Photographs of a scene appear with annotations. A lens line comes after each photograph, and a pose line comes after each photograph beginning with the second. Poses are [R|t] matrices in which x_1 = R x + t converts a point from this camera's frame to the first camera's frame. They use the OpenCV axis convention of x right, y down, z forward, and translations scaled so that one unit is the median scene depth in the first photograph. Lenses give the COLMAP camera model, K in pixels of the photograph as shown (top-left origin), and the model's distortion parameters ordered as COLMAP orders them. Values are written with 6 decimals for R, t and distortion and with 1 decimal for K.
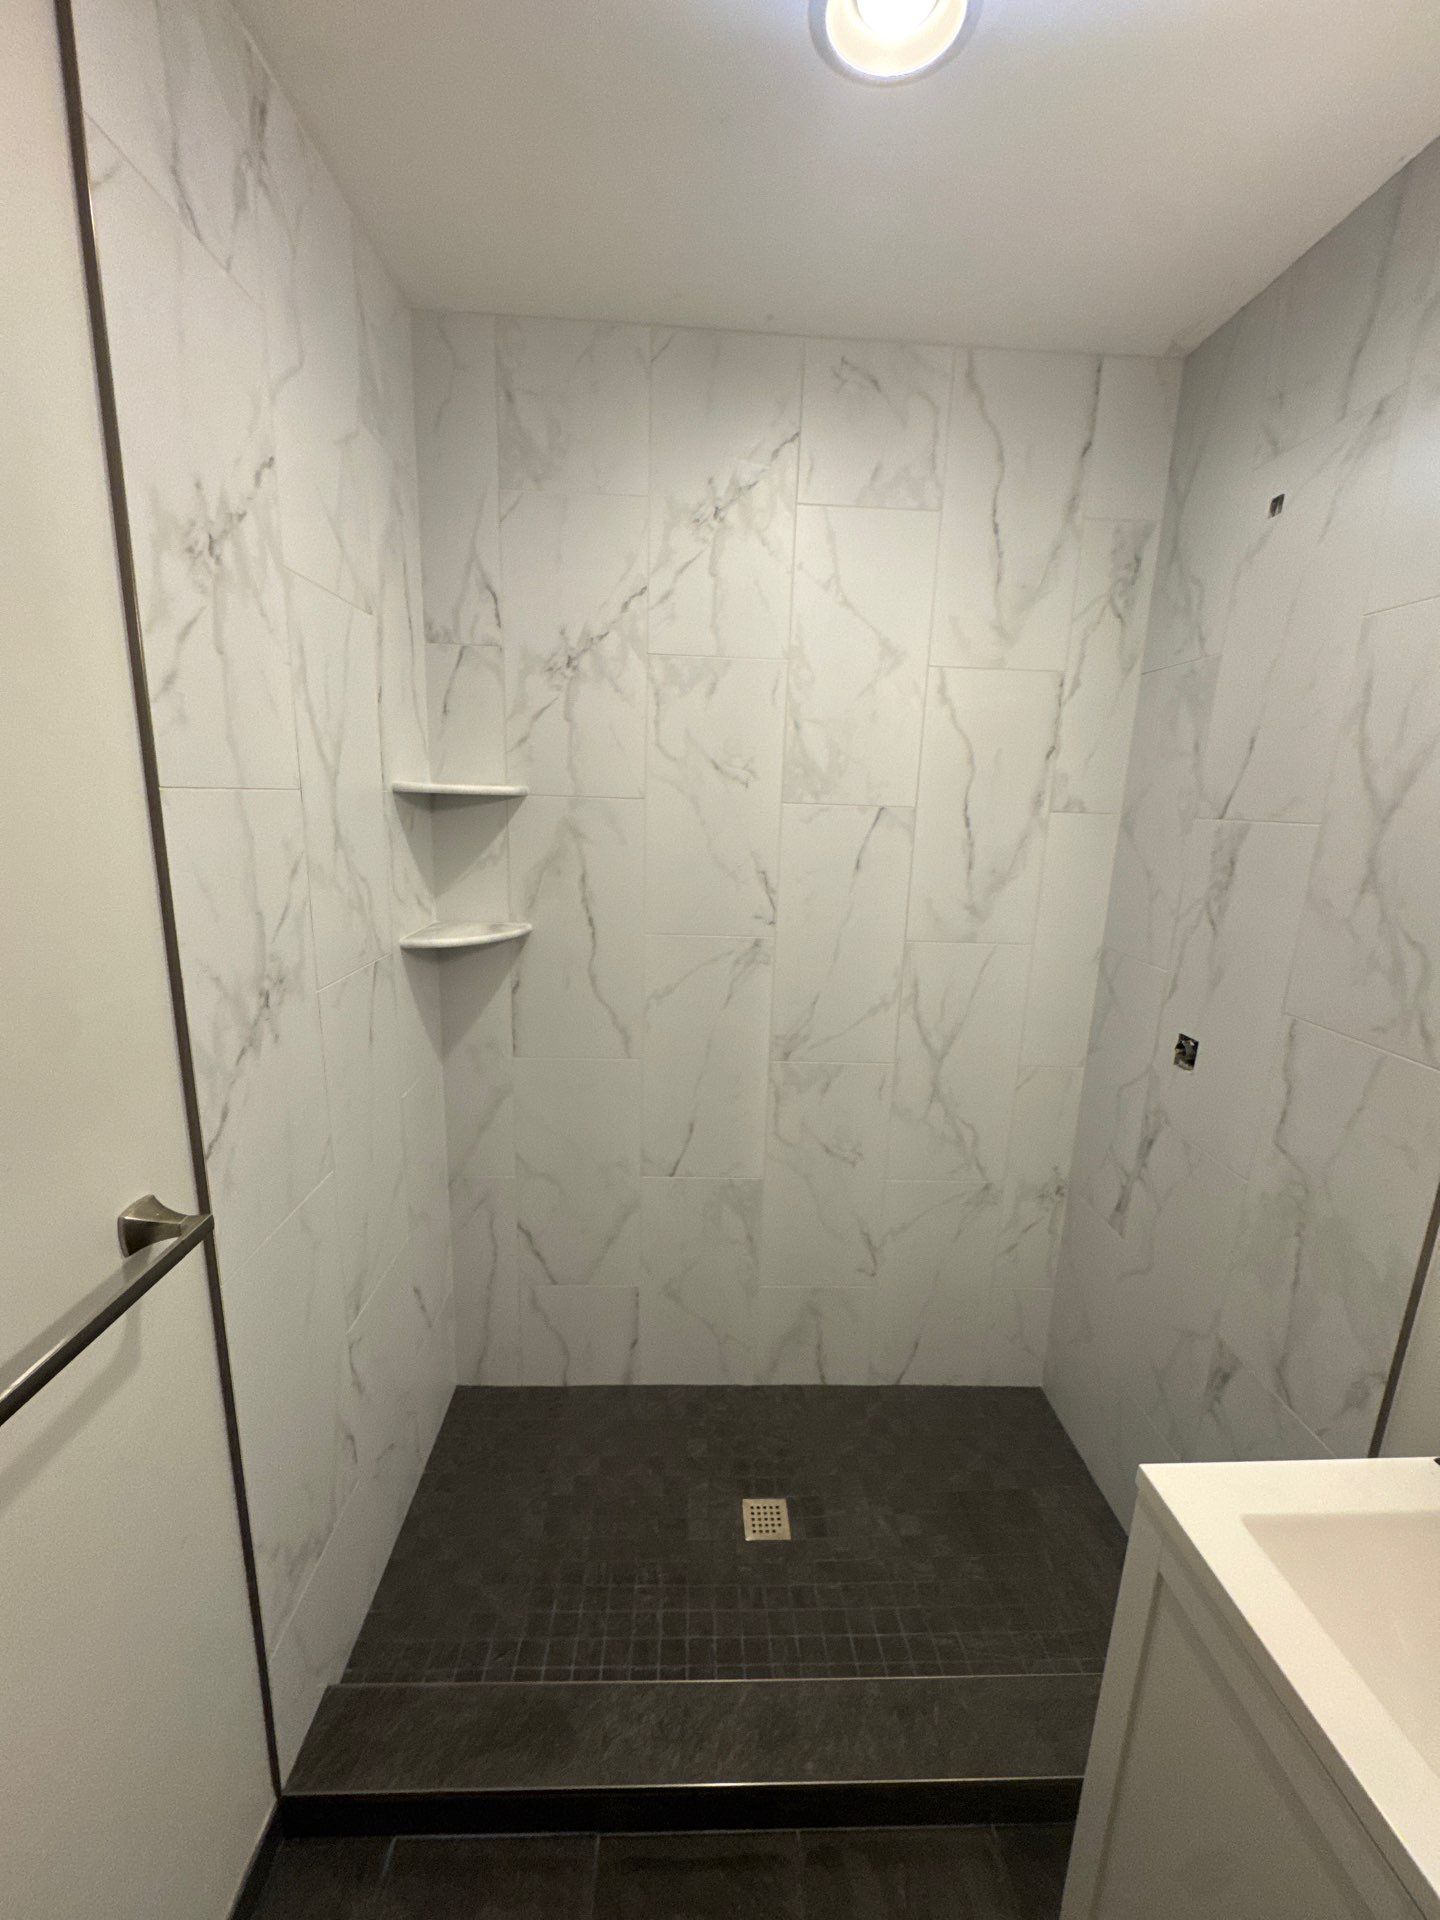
lens RADIAL K [[764.1, 0, 718.1], [0, 764.1, 958.7], [0, 0, 1]] dist [-0.003950, 0.000063]
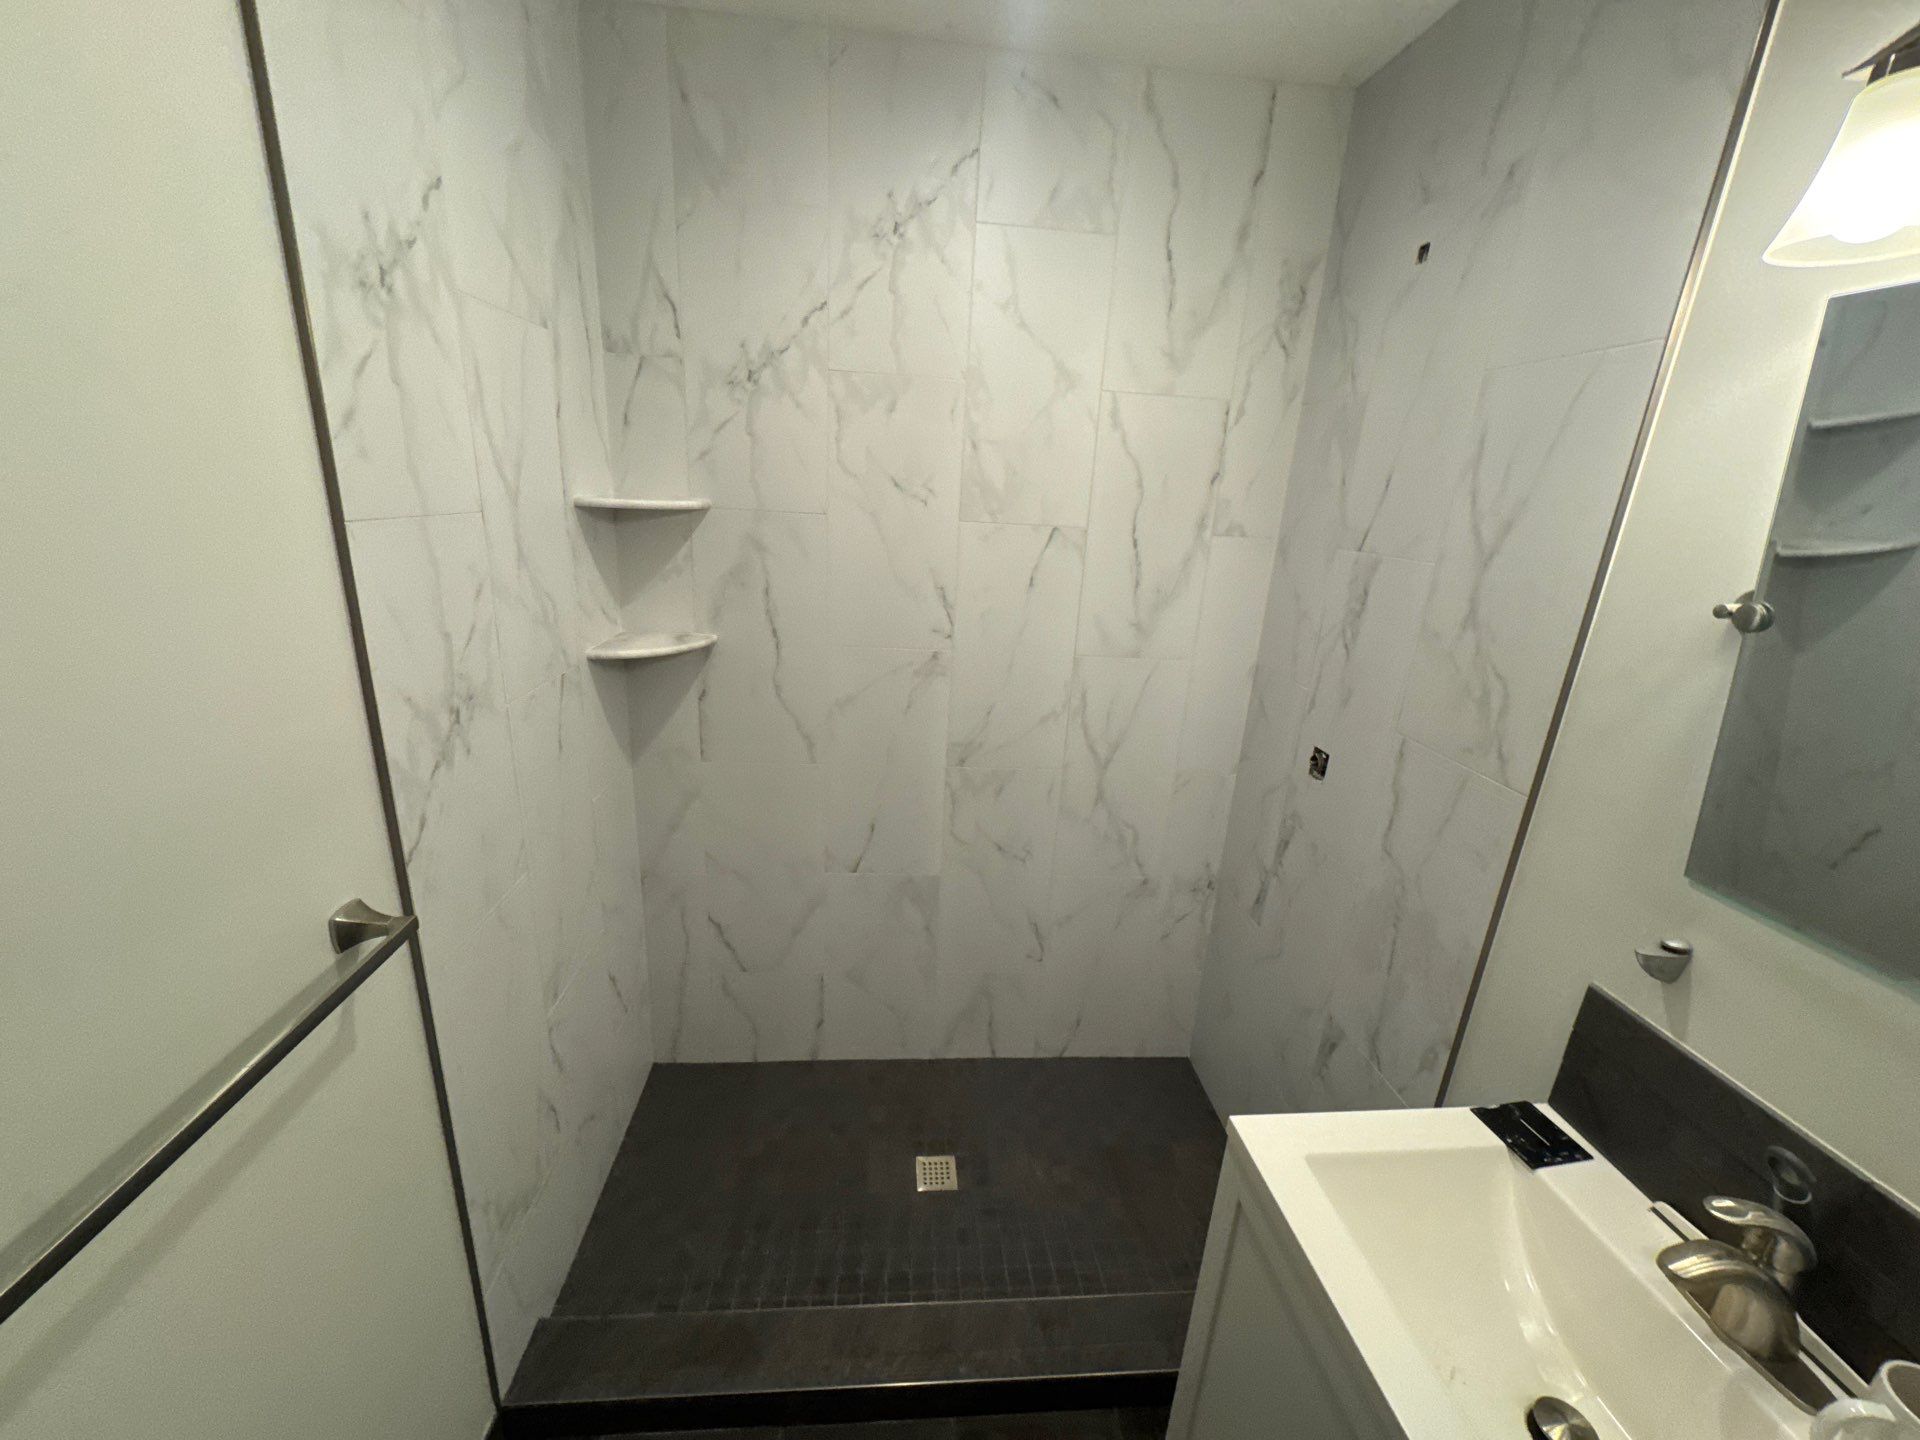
lens RADIAL K [[764.1, 0, 958.8], [0, 764.1, 719.0], [0, 0, 1]] dist [-0.003950, 0.000063]
pose [[0.998582, 0.008852, 0.052498, 0.032140], [-0.013448, 0.996043, 0.087853, -0.028759], [-0.051513, -0.088434, 0.994749, -0.059437]]
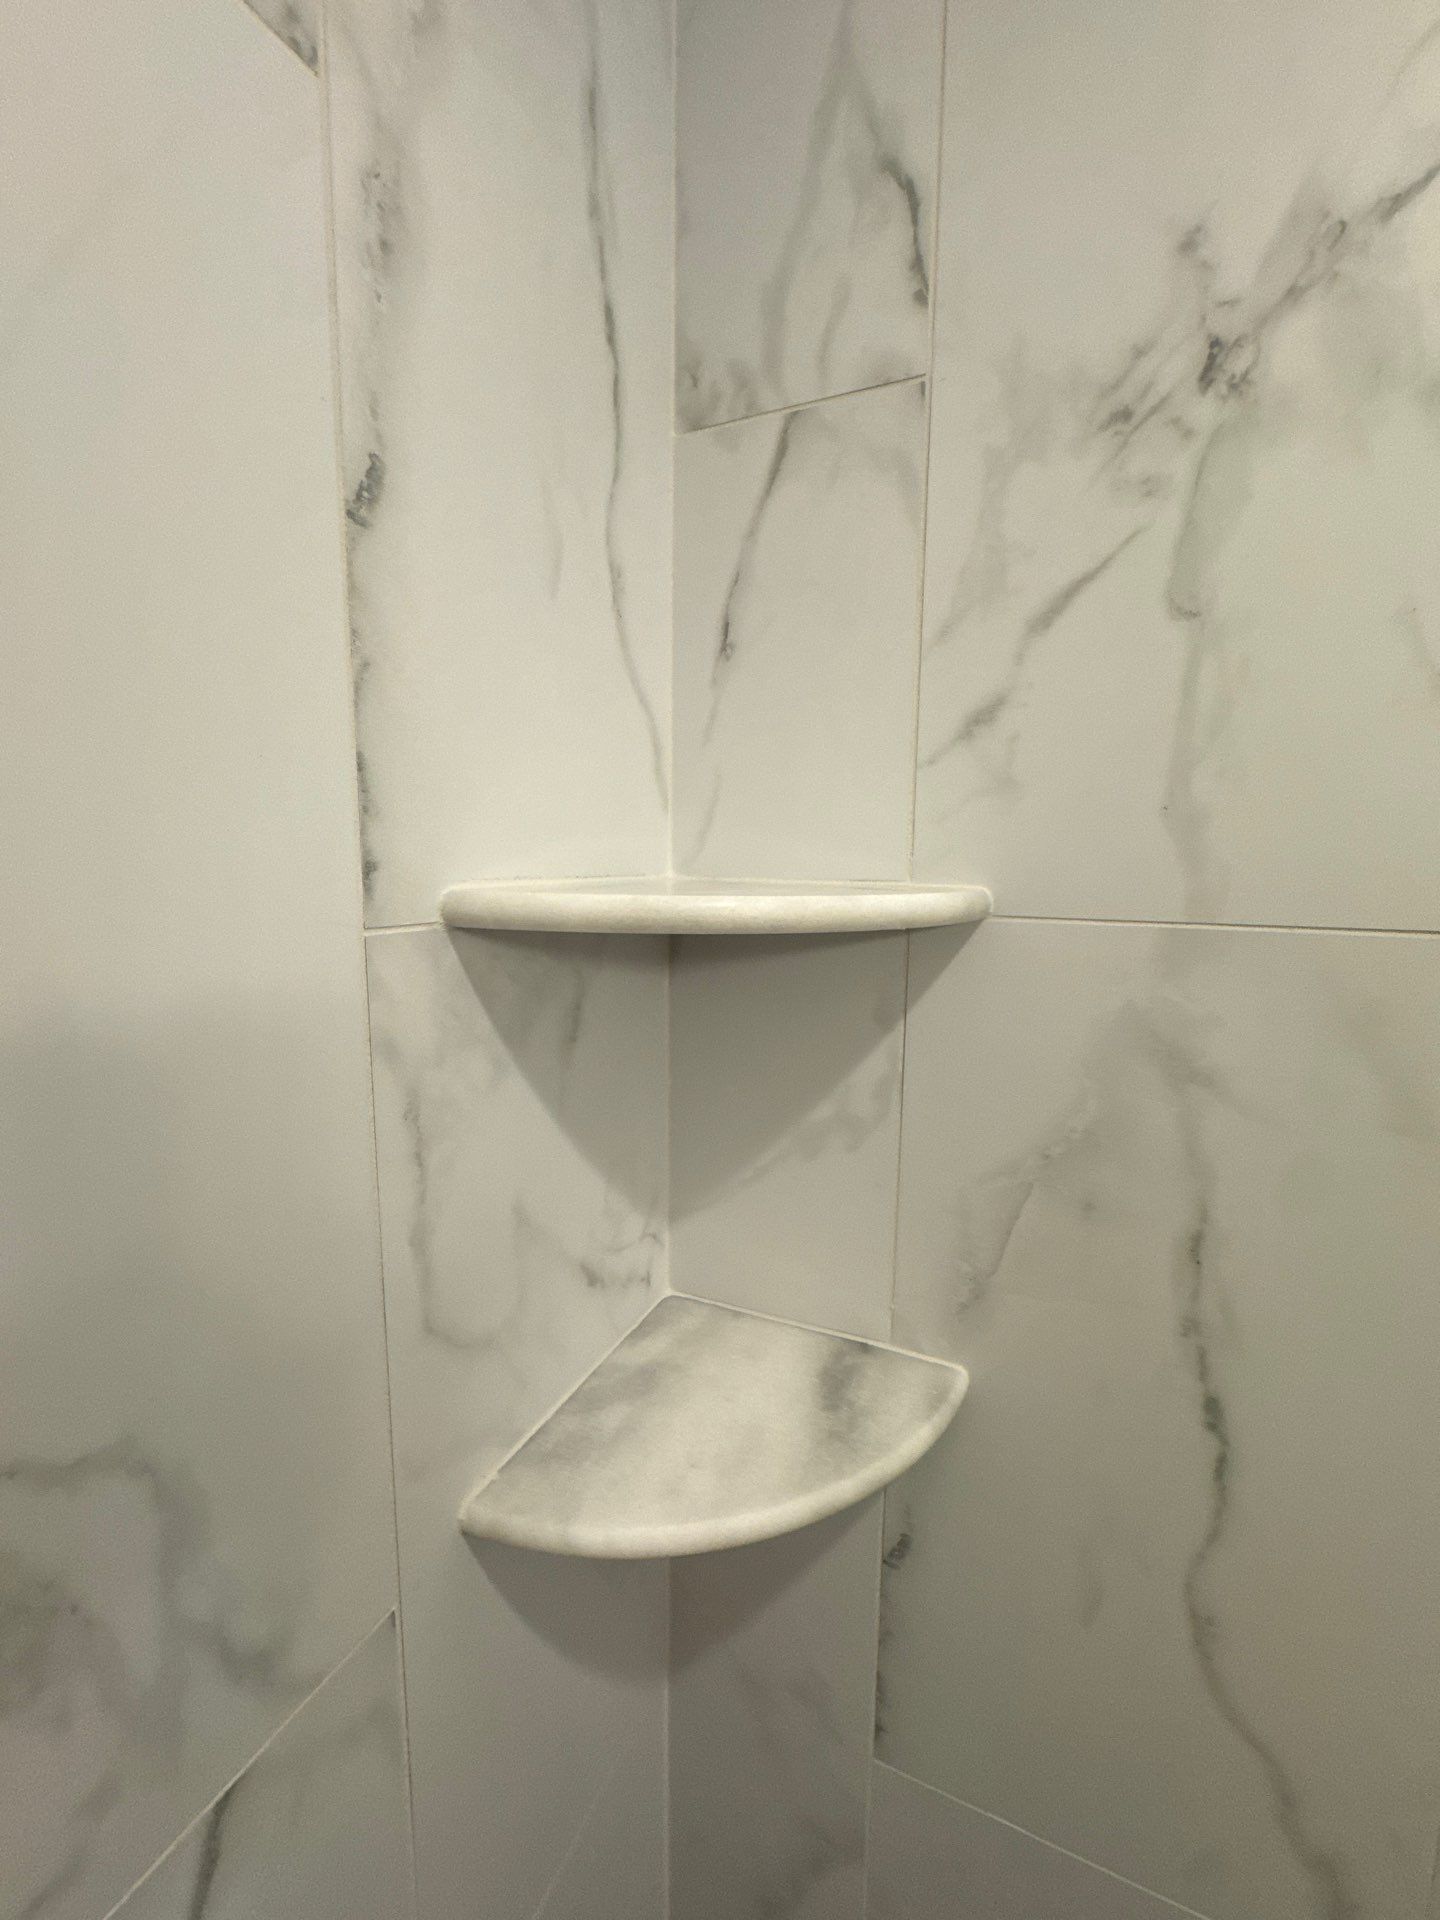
lens RADIAL K [[764.1, 0, 719.6], [0, 764.1, 956.5], [0, 0, 1]] dist [-0.003950, 0.000063]
pose [[0.892412, 0.033855, -0.449949, -0.218996], [-0.075931, 0.994228, -0.075792, -0.178385], [0.444787, 0.101803, 0.889832, 0.744206]]
